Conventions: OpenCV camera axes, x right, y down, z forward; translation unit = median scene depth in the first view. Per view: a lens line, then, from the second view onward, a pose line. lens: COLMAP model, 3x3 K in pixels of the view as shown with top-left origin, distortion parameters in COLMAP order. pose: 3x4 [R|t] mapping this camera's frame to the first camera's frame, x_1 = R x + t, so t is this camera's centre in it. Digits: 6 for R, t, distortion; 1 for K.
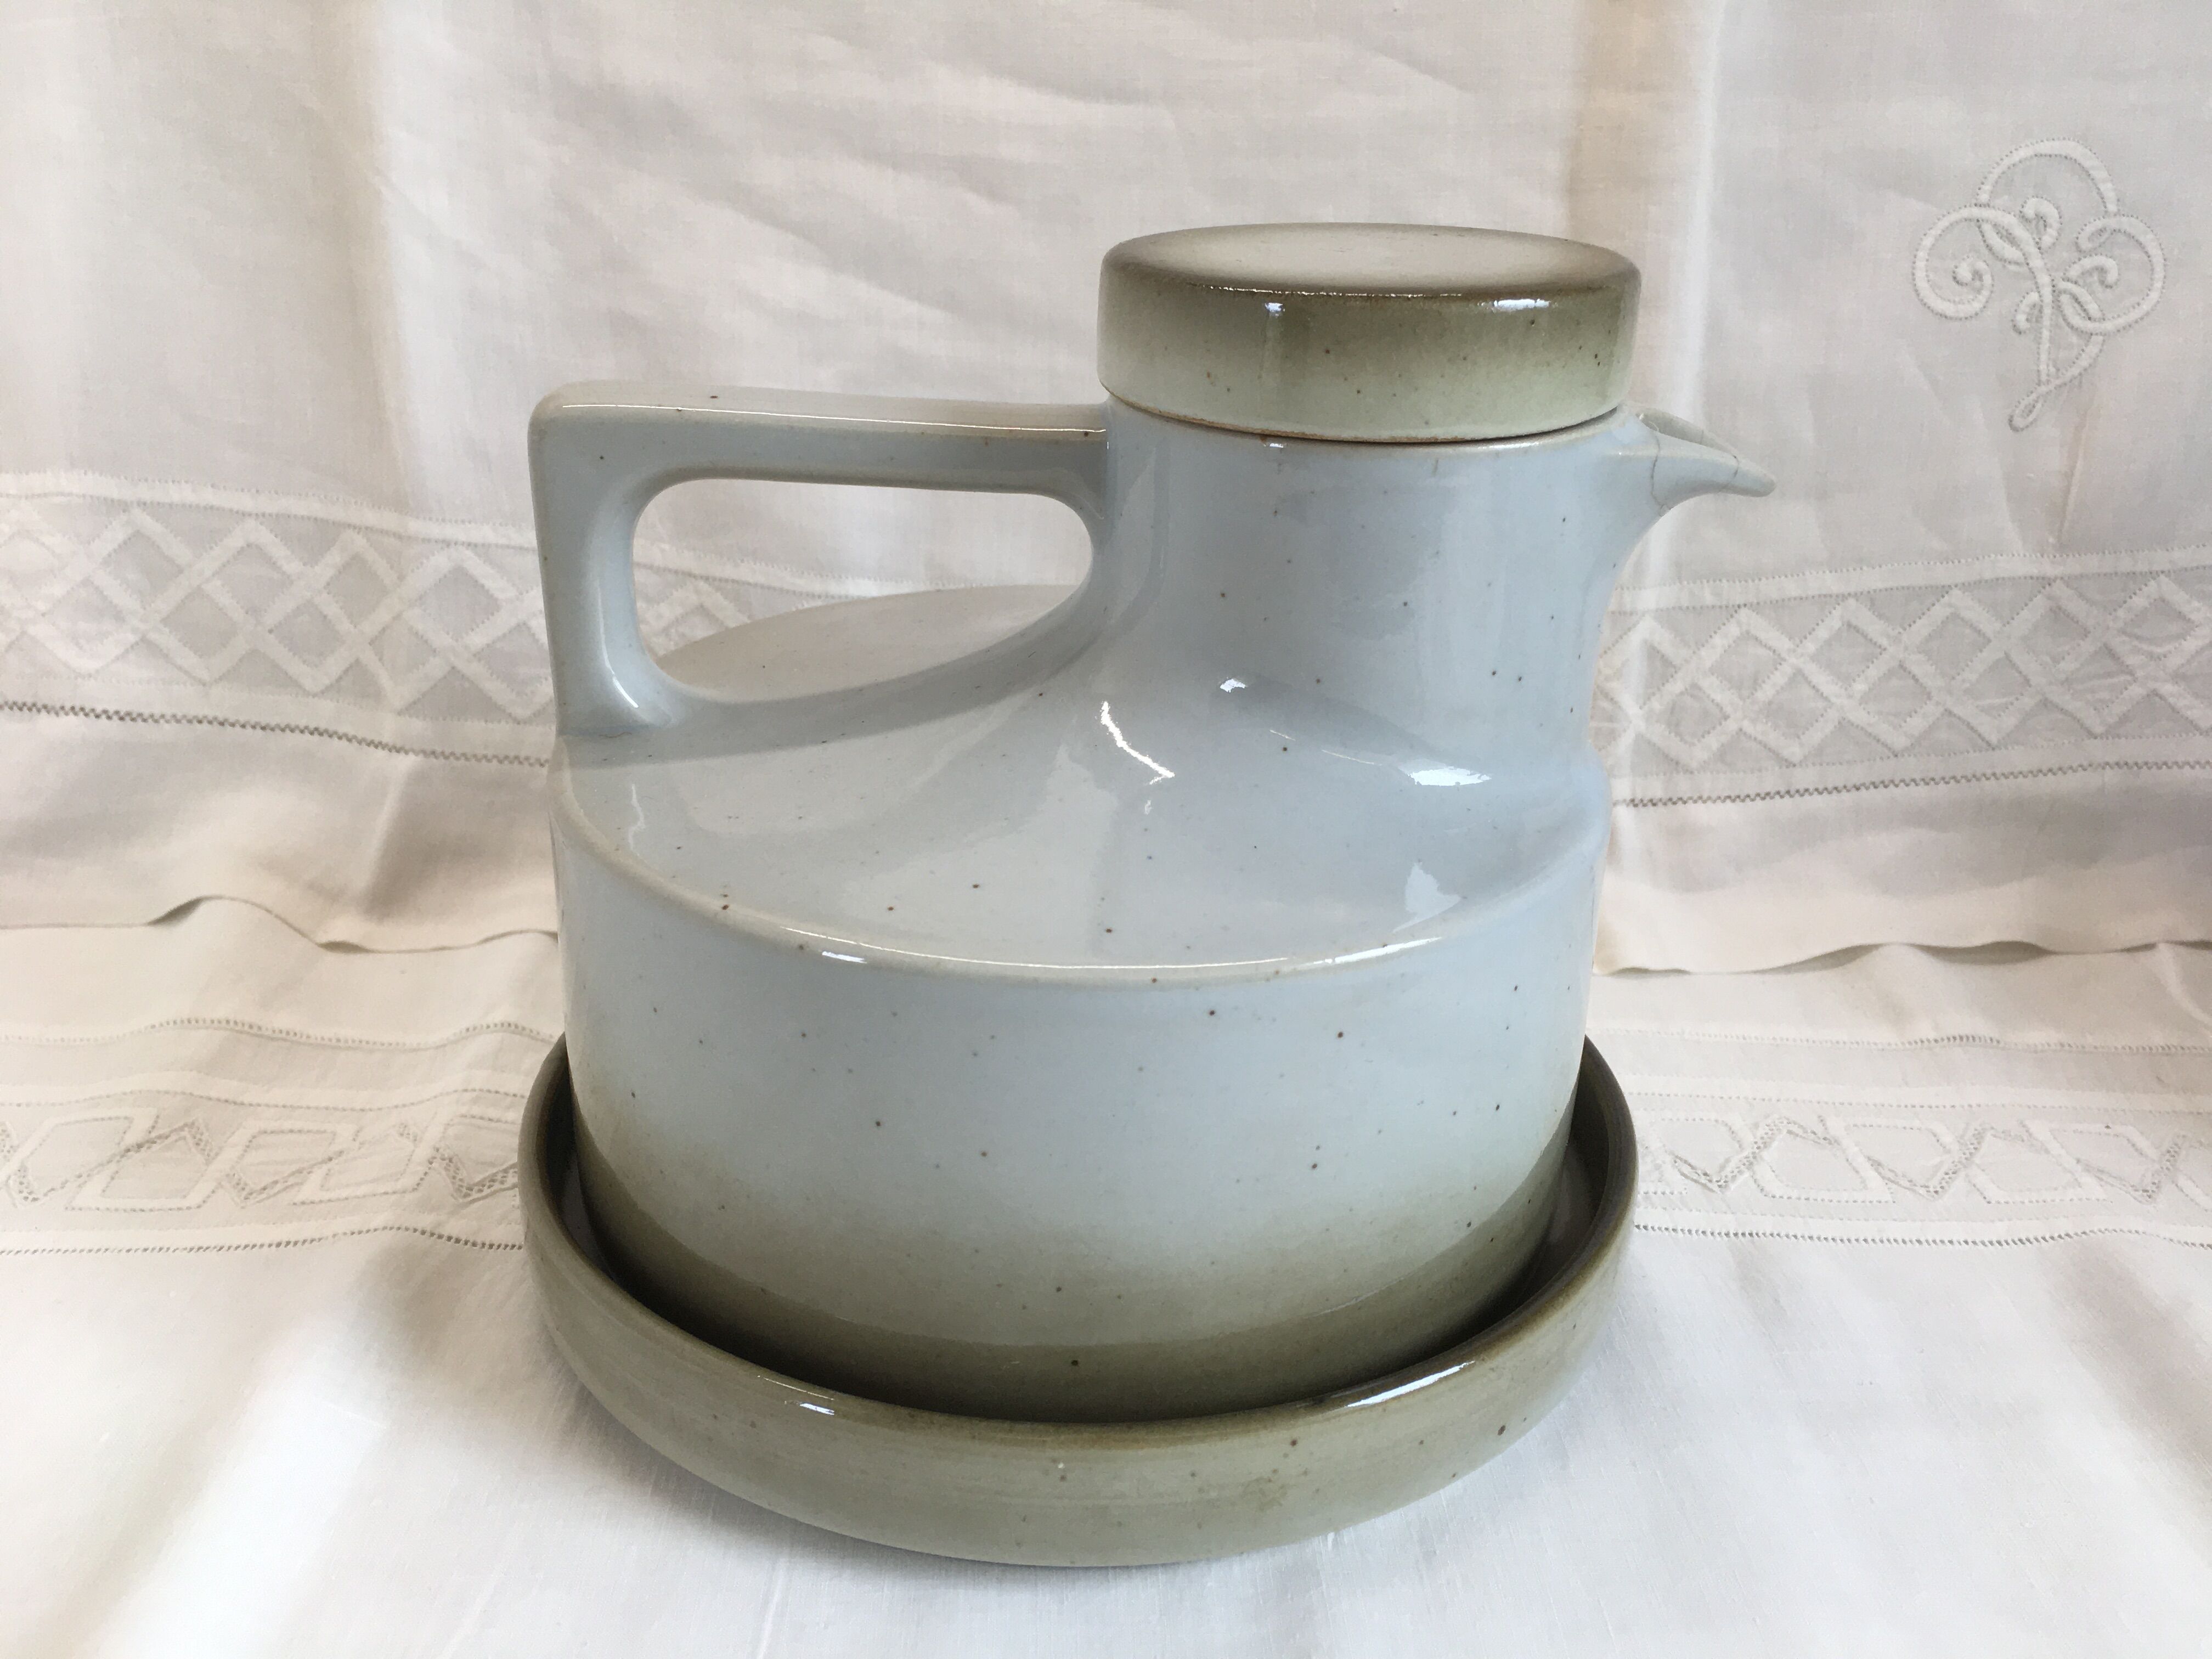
lens RADIAL K [[2005.3, 0, 1107.5], [0, 2005.3, 852.9], [0, 0, 1]] dist [0.063663, -0.102724]
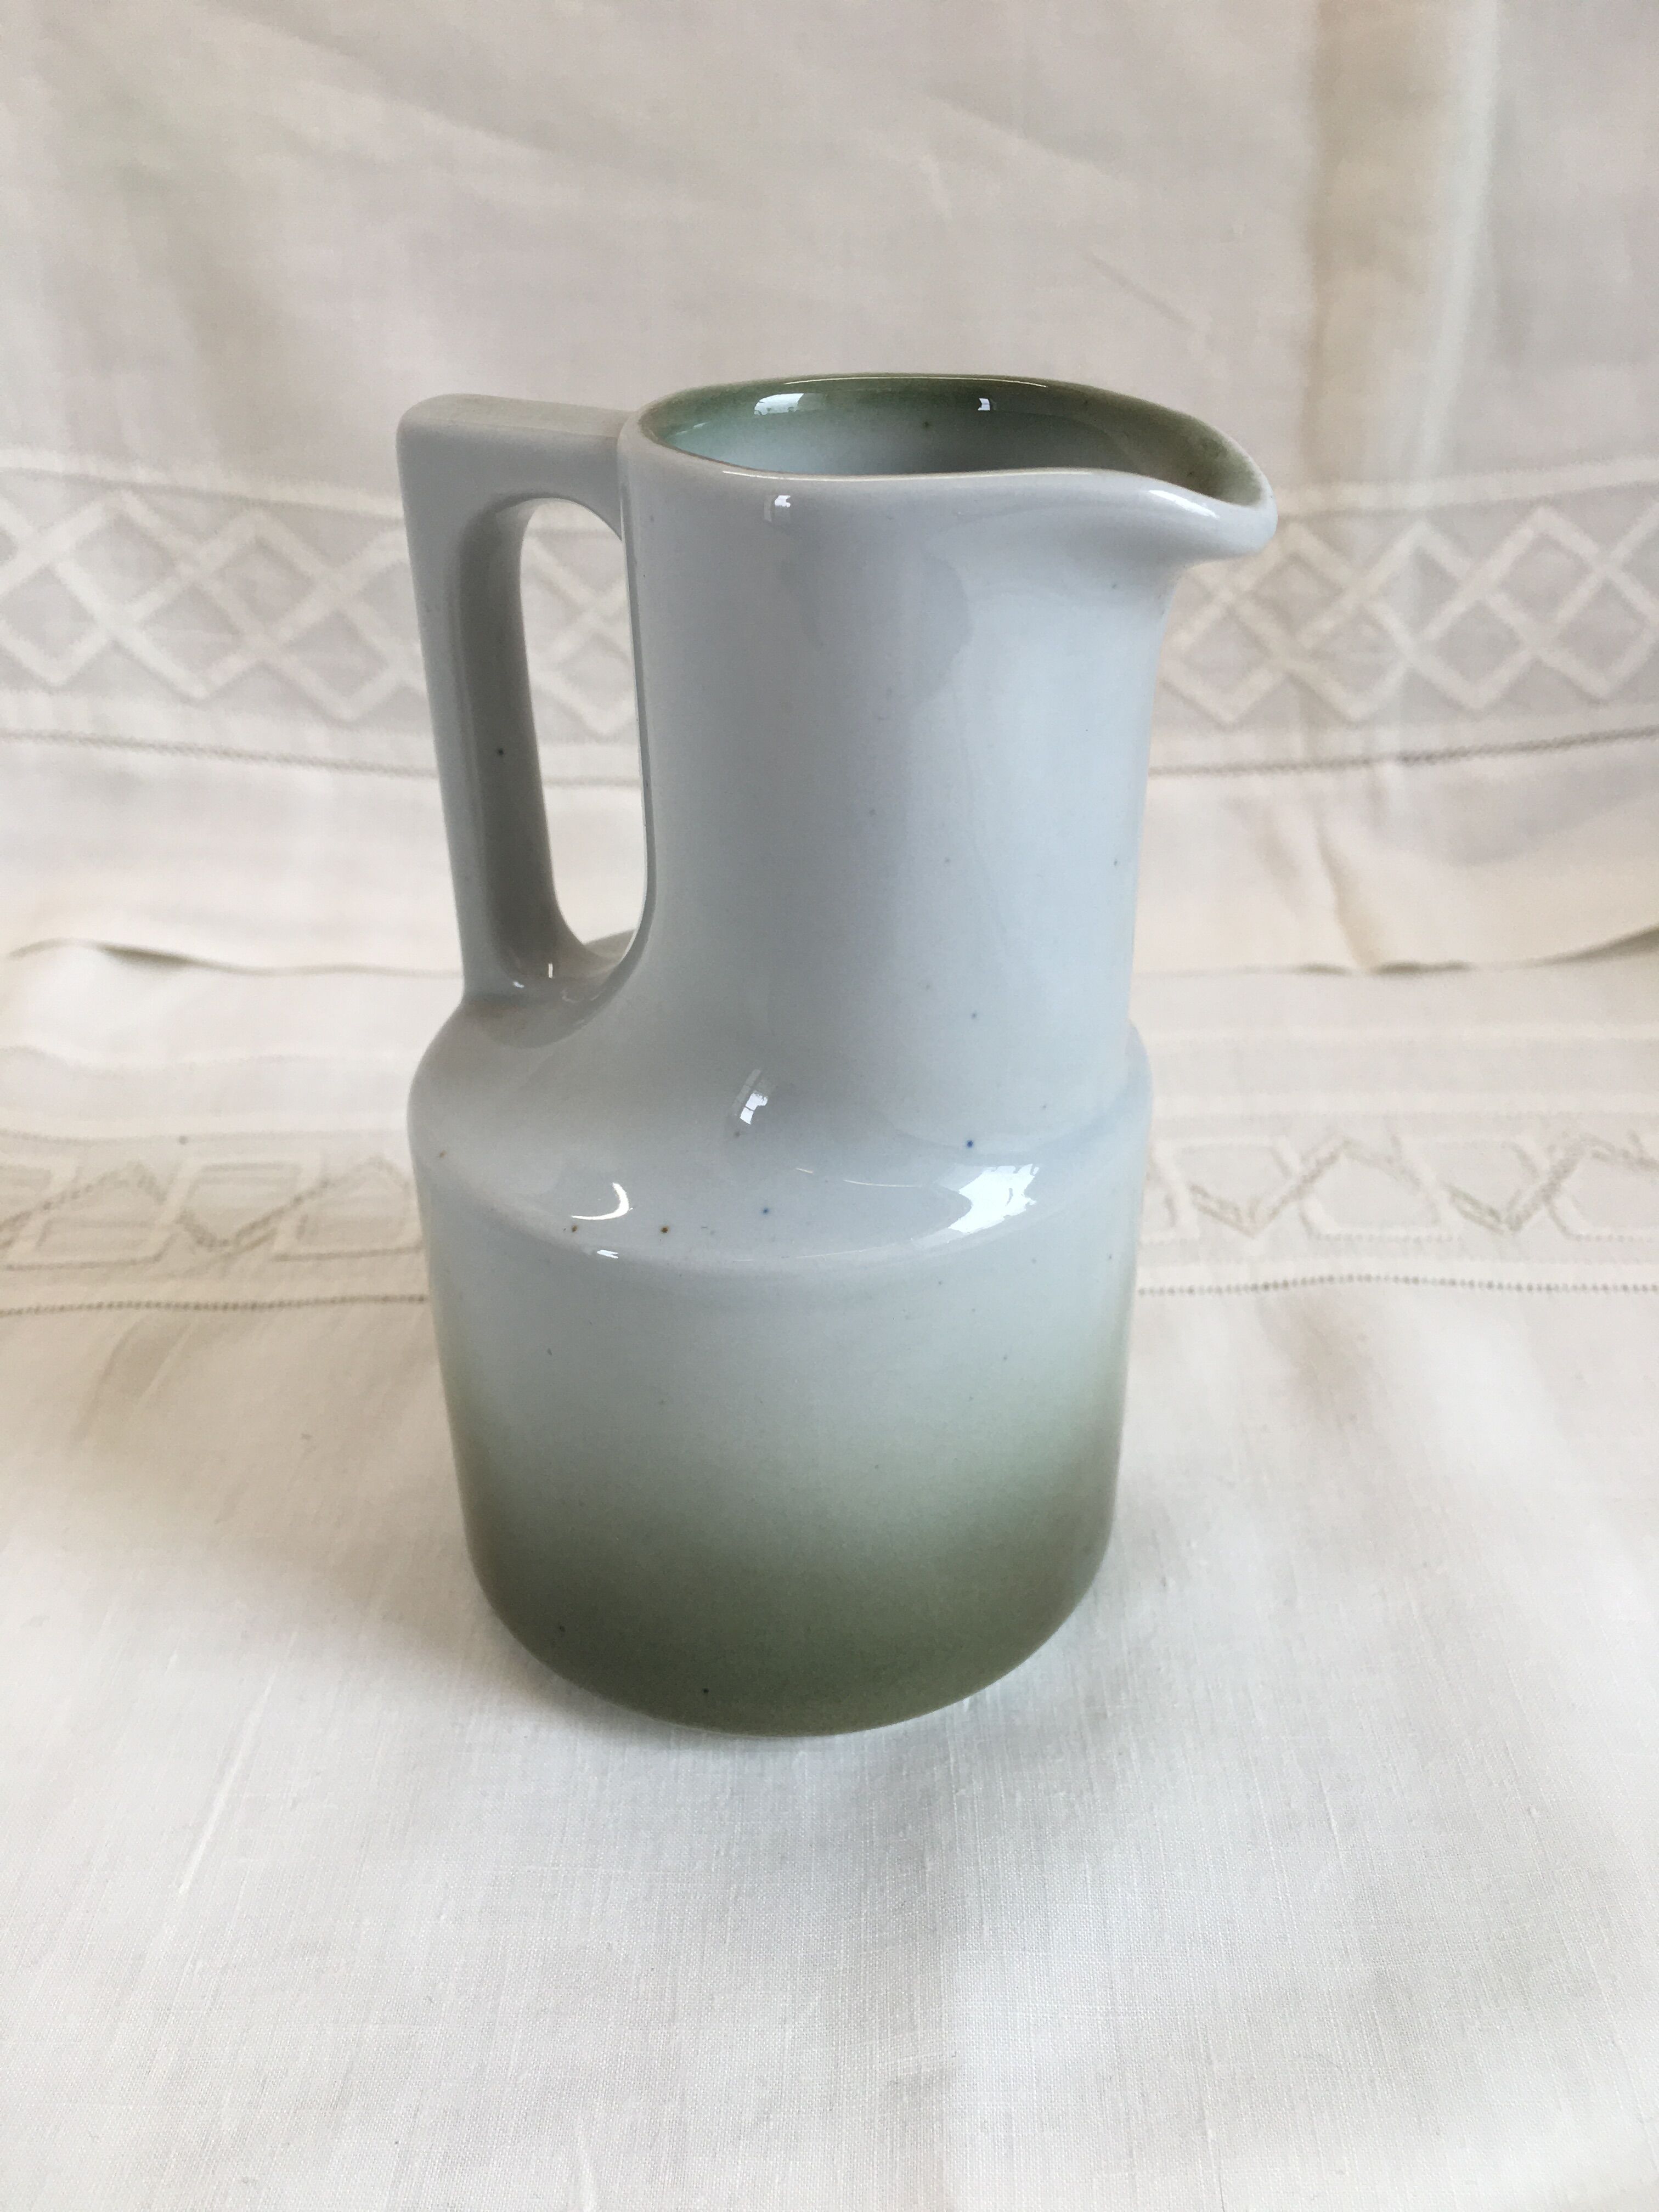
lens RADIAL K [[2005.3, 0, 800.1], [0, 2005.3, 1092.1], [0, 0, 1]] dist [0.063663, -0.102724]
pose [[0.999072, -0.021497, -0.037315, 0.044584], [0.025421, 0.993818, 0.108071, 0.017471], [0.034761, -0.108920, 0.993443, 0.159470]]
